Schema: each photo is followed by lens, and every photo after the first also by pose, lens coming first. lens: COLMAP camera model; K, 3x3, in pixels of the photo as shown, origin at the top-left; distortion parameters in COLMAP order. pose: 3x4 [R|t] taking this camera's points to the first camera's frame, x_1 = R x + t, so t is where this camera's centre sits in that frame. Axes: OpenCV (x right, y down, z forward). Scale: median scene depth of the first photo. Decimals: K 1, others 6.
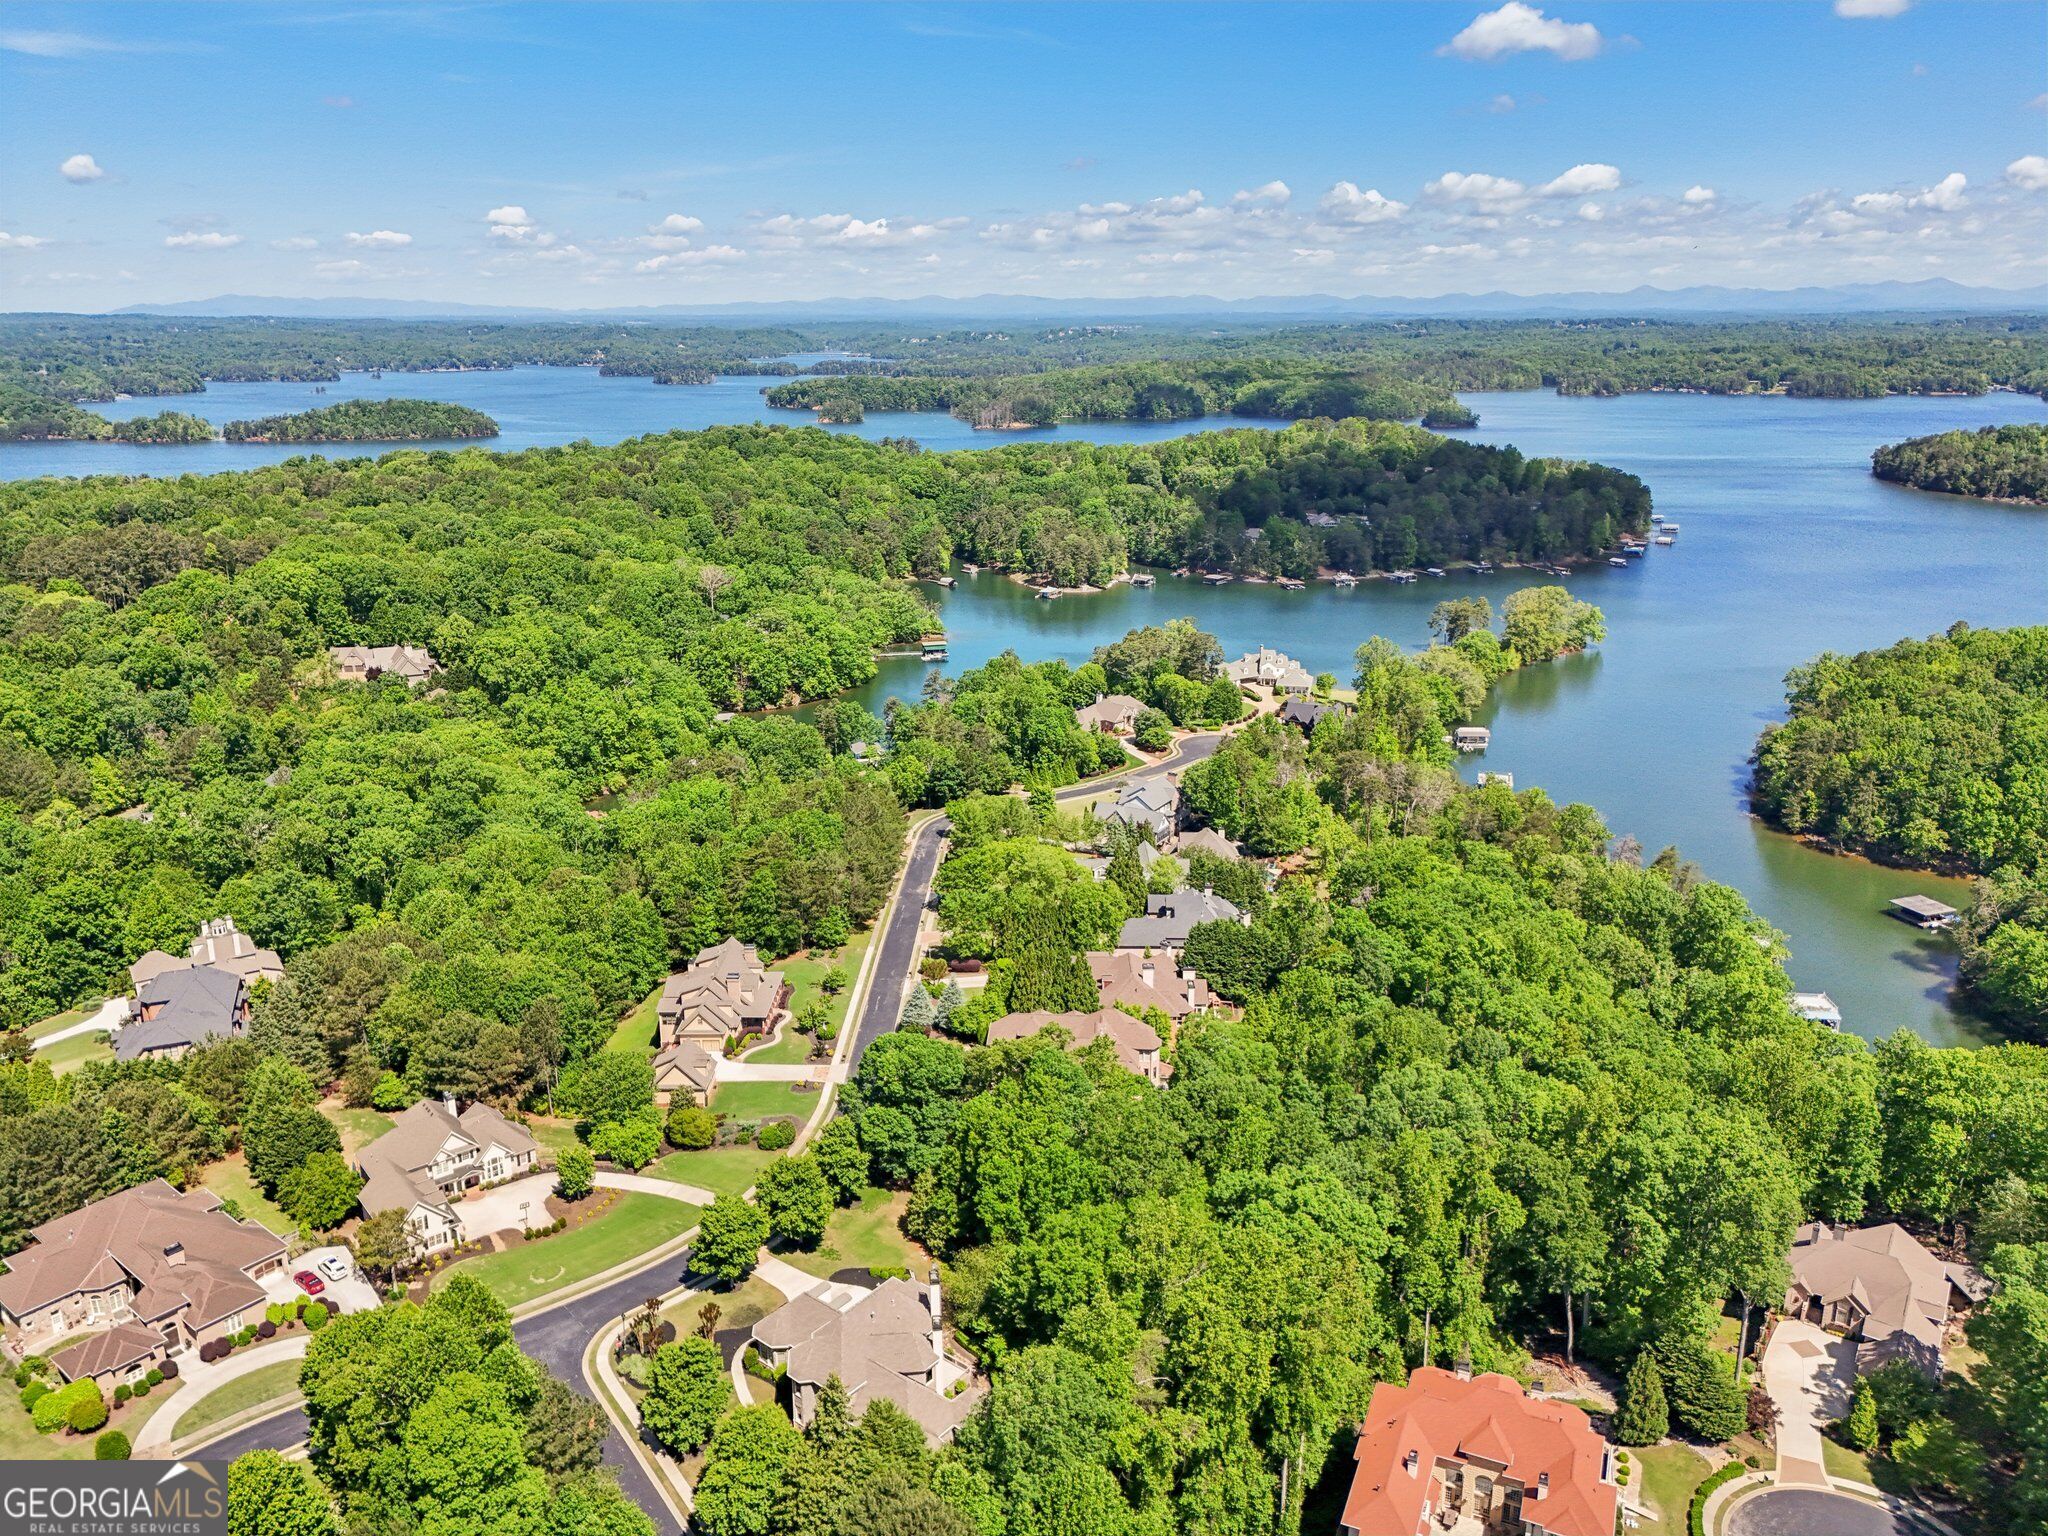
lens RADIAL K [[1510.2, 0, 1024.0], [0, 1510.2, 768.0], [0, 0, 1]] dist [0.106124, -0.115701]
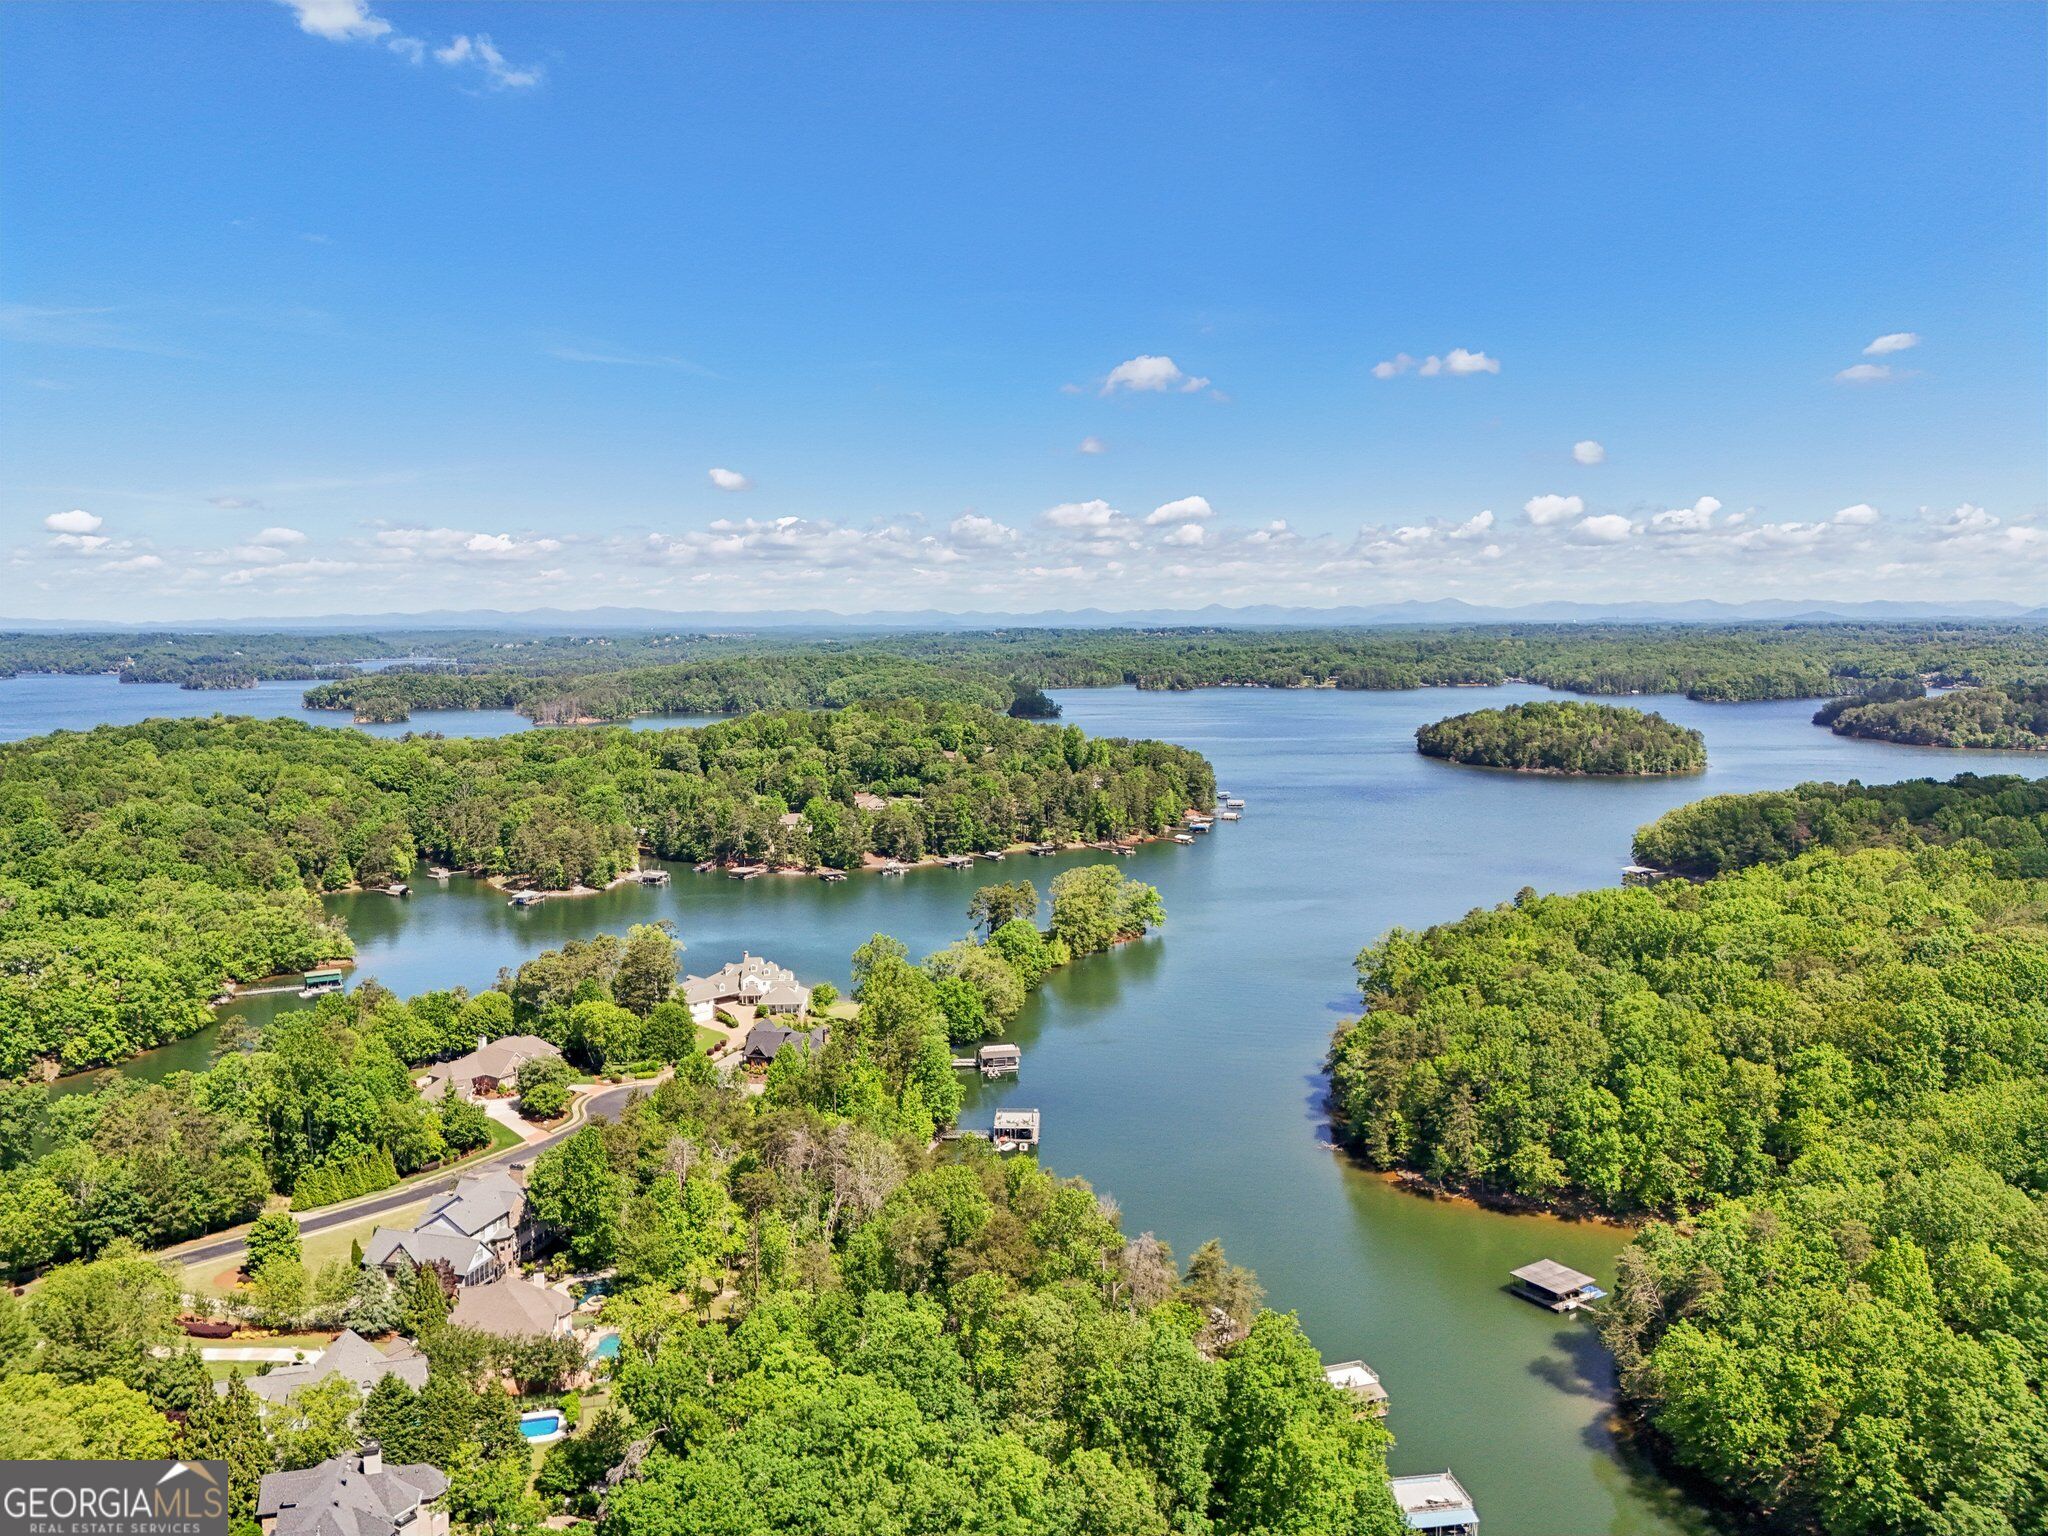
lens RADIAL K [[1510.2, 0, 1024.0], [0, 1510.2, 768.0], [0, 0, 1]] dist [0.106124, -0.115701]
pose [[0.970731, -0.024972, 0.238866, 0.116344], [0.071132, 0.979850, -0.186638, -0.018751], [-0.229393, 0.198167, 0.952947, 0.215107]]
